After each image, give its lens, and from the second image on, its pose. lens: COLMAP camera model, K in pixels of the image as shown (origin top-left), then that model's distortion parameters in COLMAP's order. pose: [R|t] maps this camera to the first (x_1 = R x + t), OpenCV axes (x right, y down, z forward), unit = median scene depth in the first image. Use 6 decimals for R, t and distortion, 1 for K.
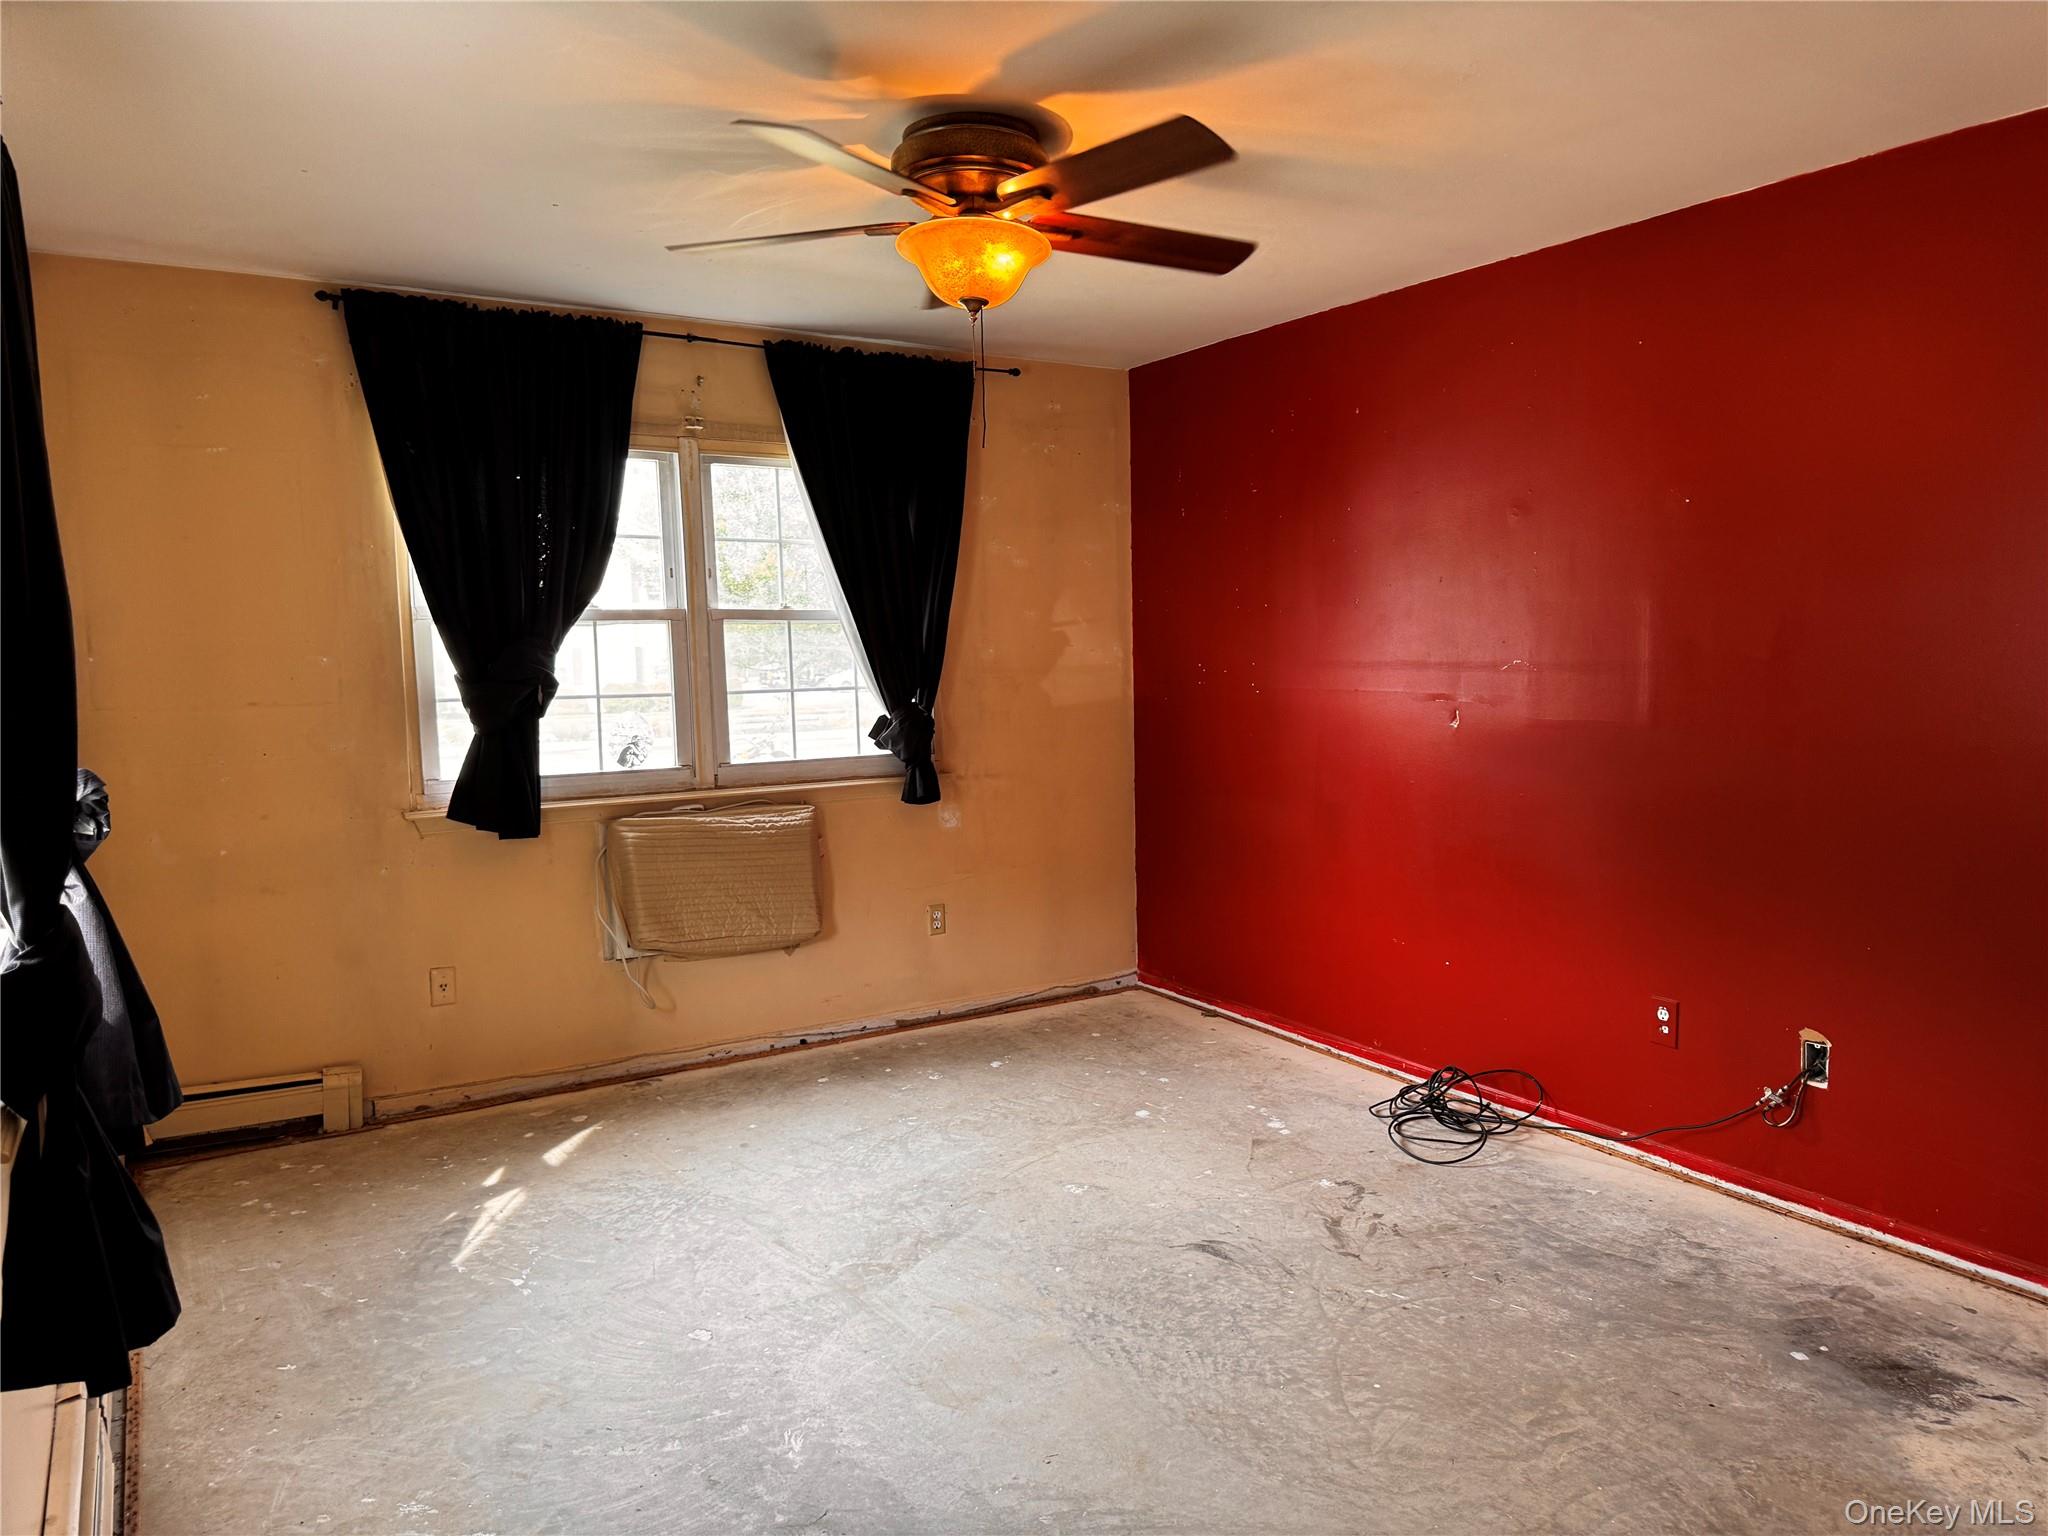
lens RADIAL K [[1449.5, 0, 991.0], [0, 1449.5, 777.1], [0, 0, 1]] dist [0.067296, -0.078929]
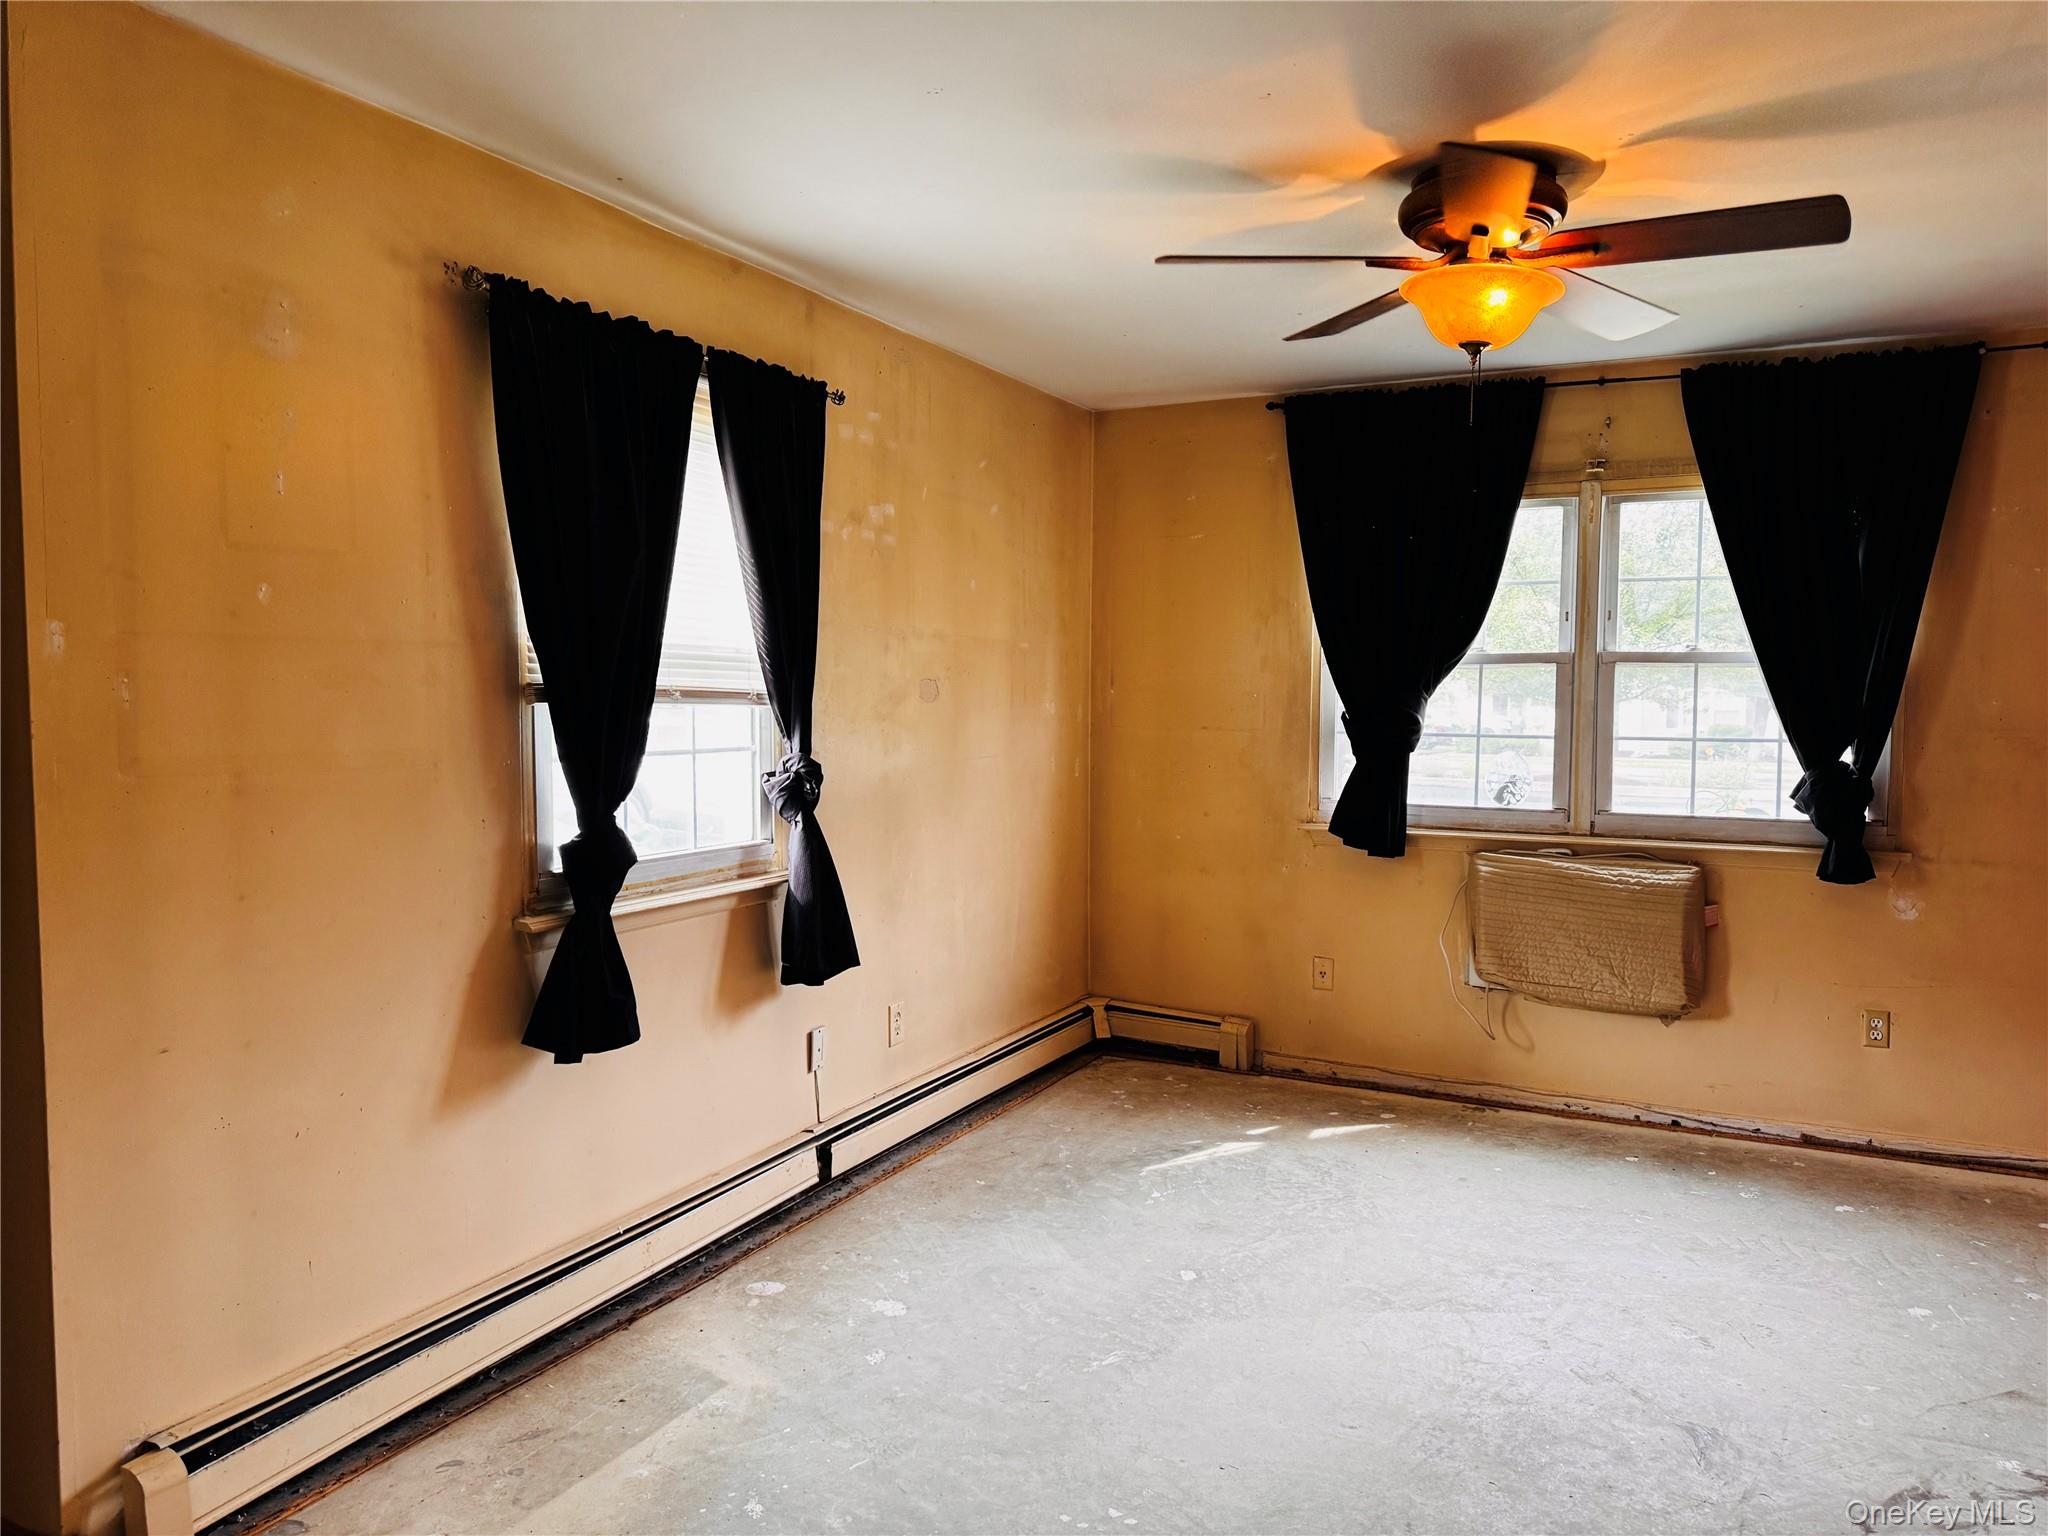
lens RADIAL K [[1449.5, 0, 1029.4], [0, 1449.5, 778.2], [0, 0, 1]] dist [0.067296, -0.078929]
pose [[0.520011, 0.075201, -0.850843, 0.461908], [-0.094893, 0.995037, 0.029949, -0.025001], [0.848872, 0.065165, 0.524566, 0.166221]]
